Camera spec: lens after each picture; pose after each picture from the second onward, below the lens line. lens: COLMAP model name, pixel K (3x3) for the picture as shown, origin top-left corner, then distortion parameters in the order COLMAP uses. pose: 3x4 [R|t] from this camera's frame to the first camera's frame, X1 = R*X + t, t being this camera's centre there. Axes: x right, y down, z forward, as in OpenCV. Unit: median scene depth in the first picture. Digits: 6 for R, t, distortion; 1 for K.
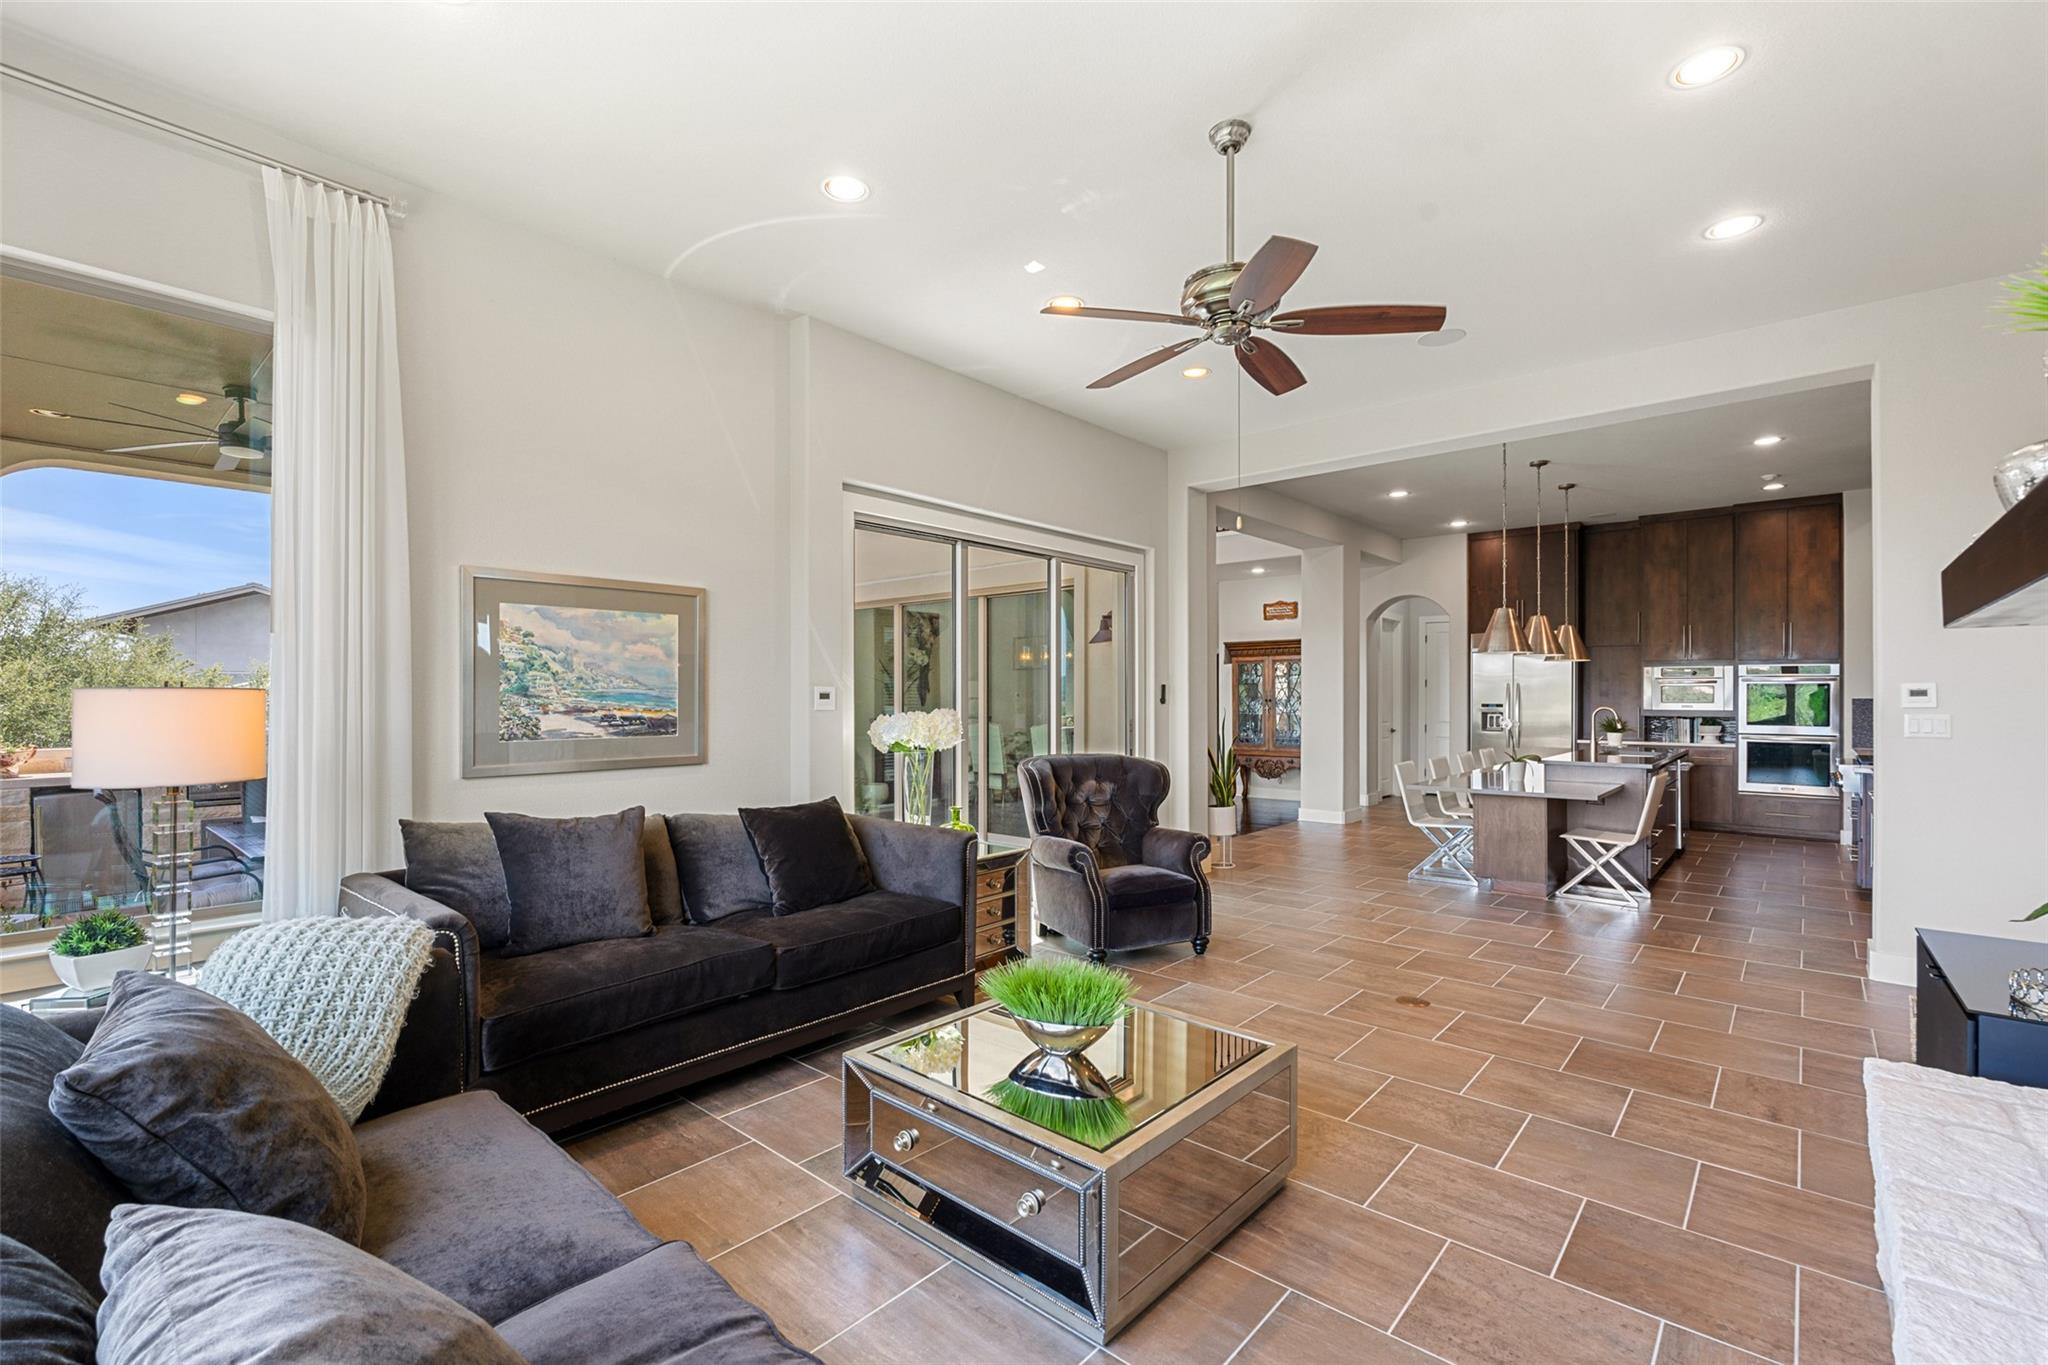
lens RADIAL K [[889.9, 0, 1032.1], [0, 889.9, 693.7], [0, 0, 1]] dist [-0.004726, 0.000344]
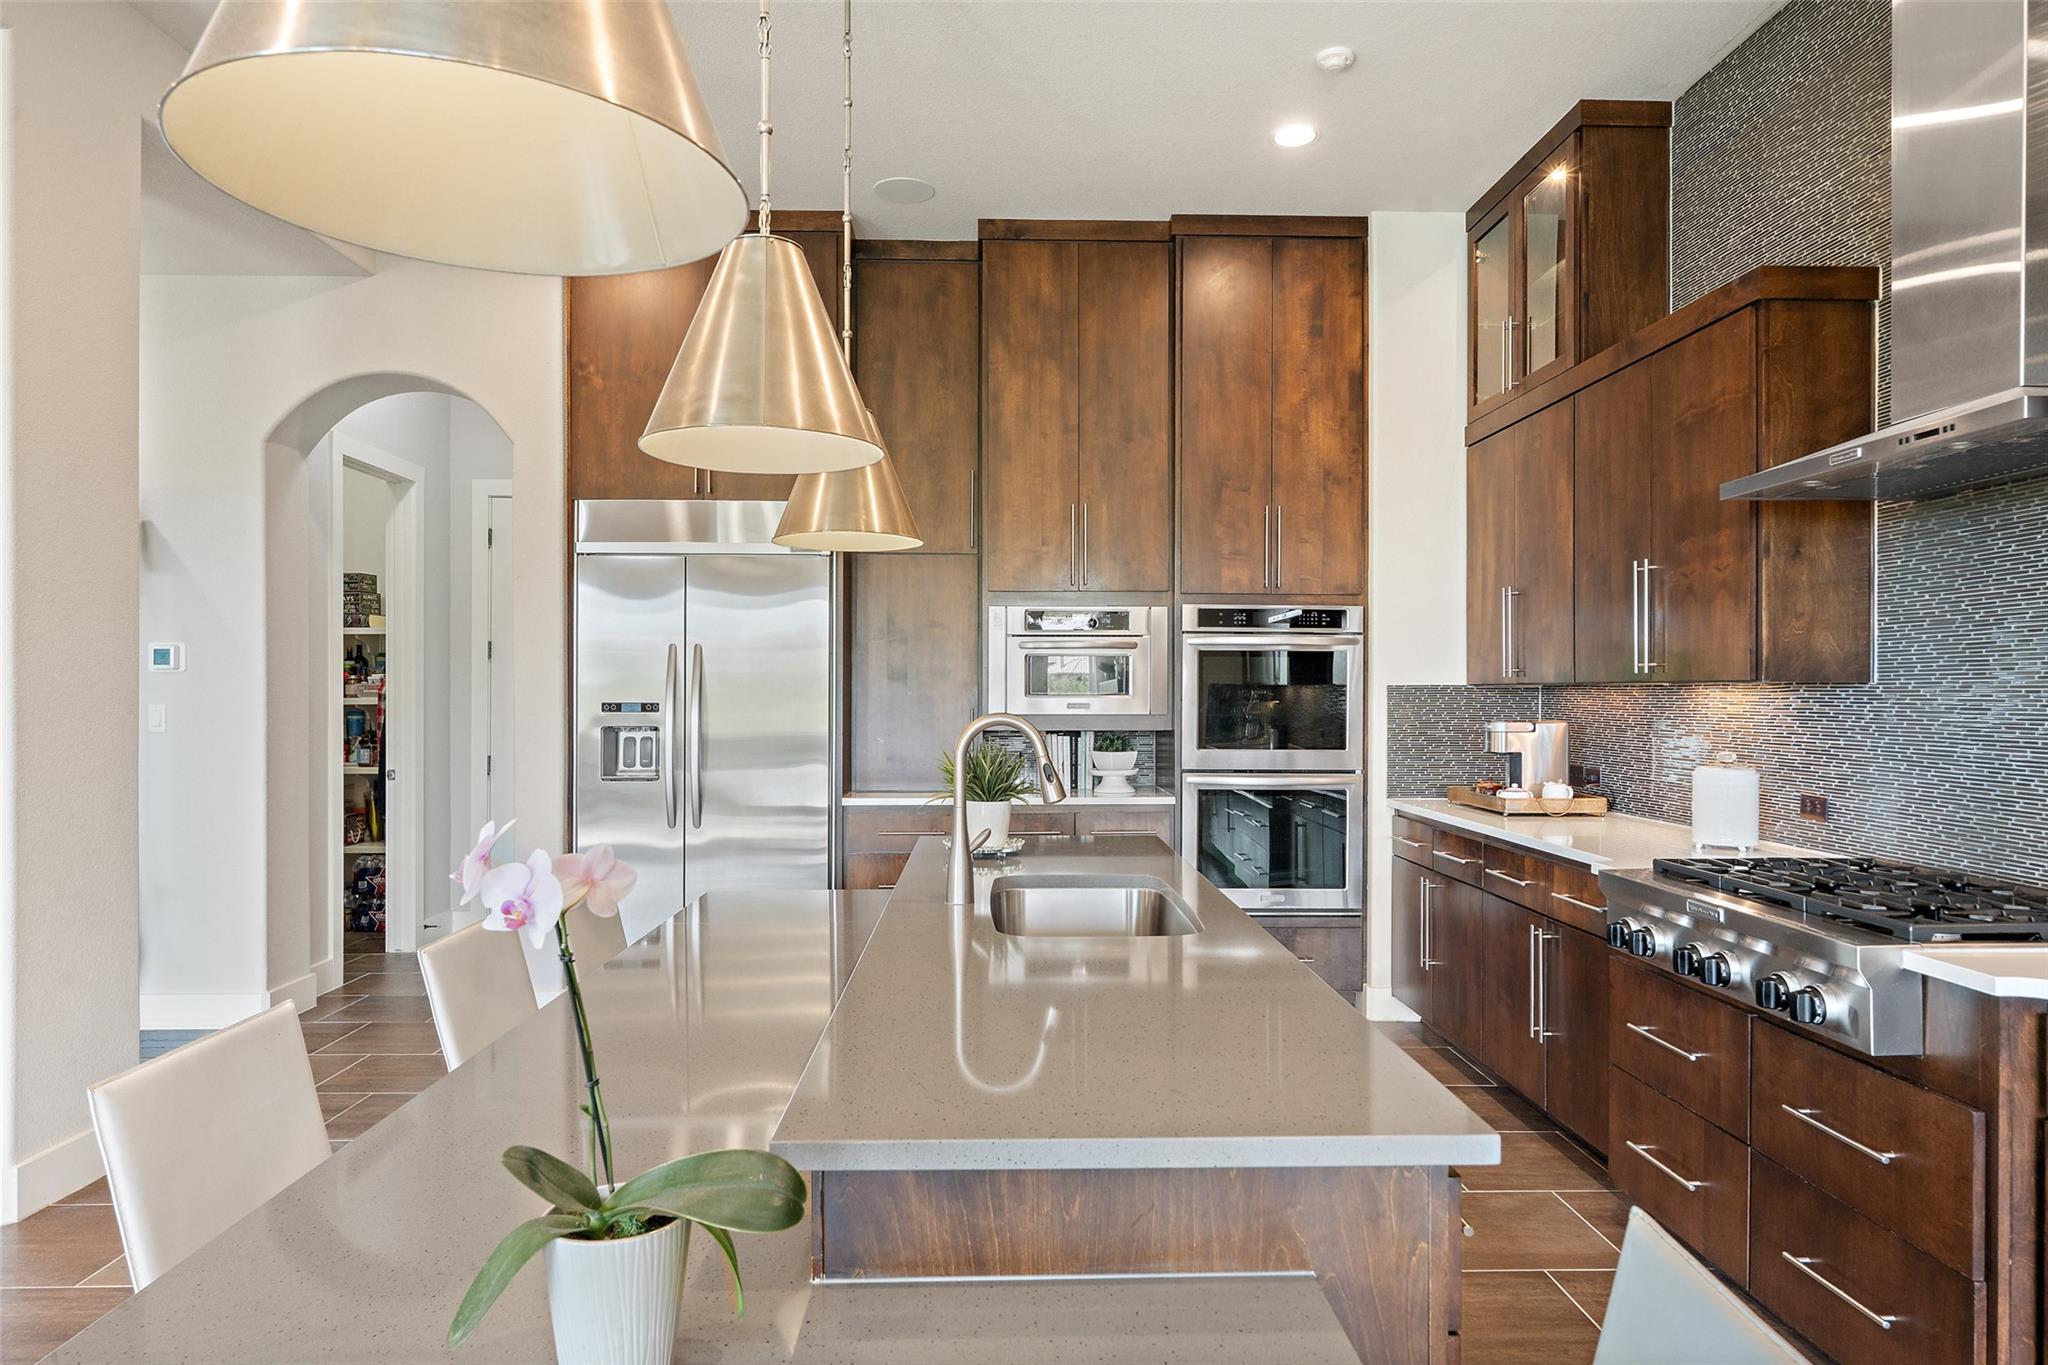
lens RADIAL K [[1234.2, 0, 1025.5], [0, 1234.2, 682.4], [0, 0, 1]] dist [0.001753, 0.000109]
pose [[0.734245, 0.004456, 0.678870, 0.335623], [-0.000187, 0.999980, -0.006362, 0.007438], [-0.678884, 0.004544, 0.734231, 0.596811]]
